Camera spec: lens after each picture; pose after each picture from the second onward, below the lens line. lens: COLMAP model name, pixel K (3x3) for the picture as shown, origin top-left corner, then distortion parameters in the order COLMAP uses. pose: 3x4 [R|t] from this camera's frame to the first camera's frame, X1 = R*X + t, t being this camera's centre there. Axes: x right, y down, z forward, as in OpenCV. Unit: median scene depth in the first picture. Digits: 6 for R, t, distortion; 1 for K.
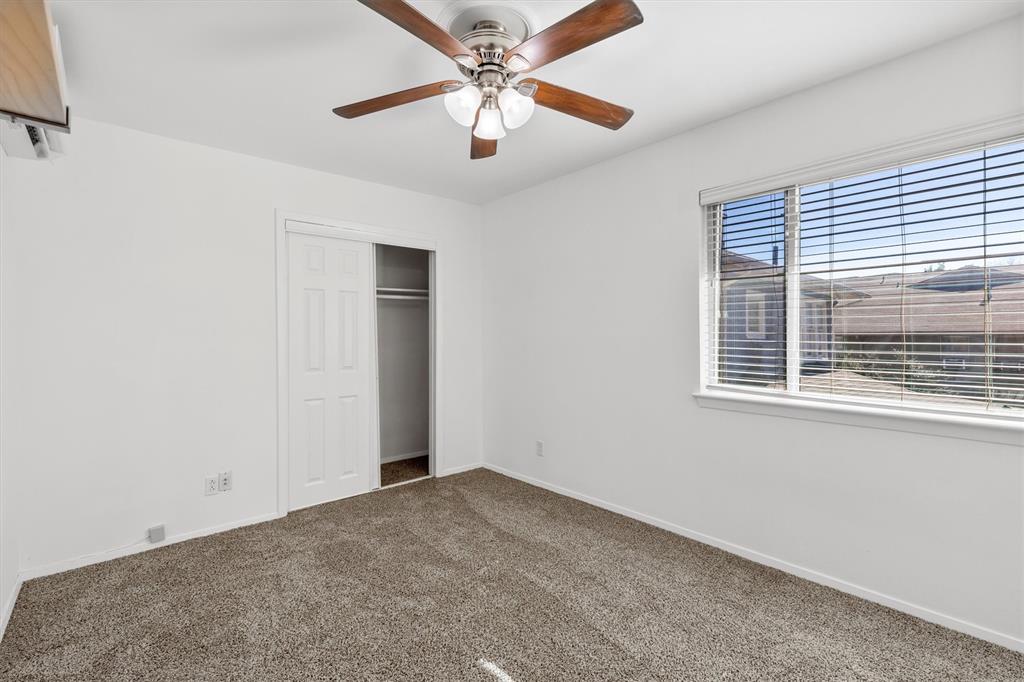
lens RADIAL K [[464.4, 0, 520.5], [0, 464.4, 336.7], [0, 0, 1]] dist [0.010460, -0.002886]
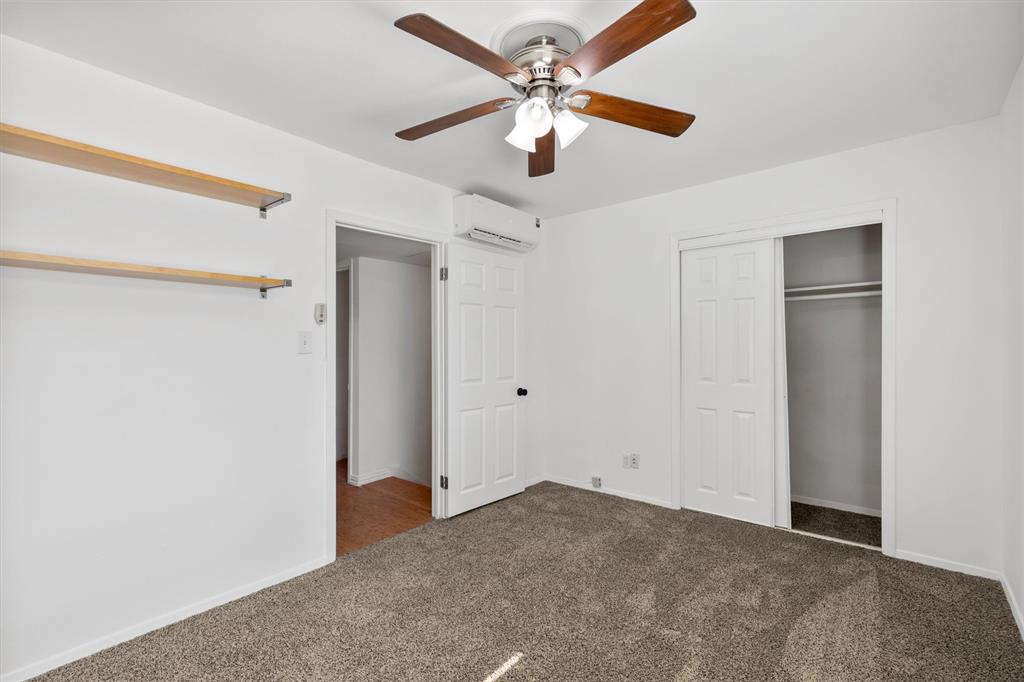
lens RADIAL K [[464.4, 0, 511.6], [0, 464.4, 346.2], [0, 0, 1]] dist [0.010460, -0.002886]
pose [[0.142891, 0.005908, -0.989721, 0.498836], [0.000430, 0.999982, 0.006031, -0.008408], [0.989738, -0.001288, 0.142886, 0.428663]]
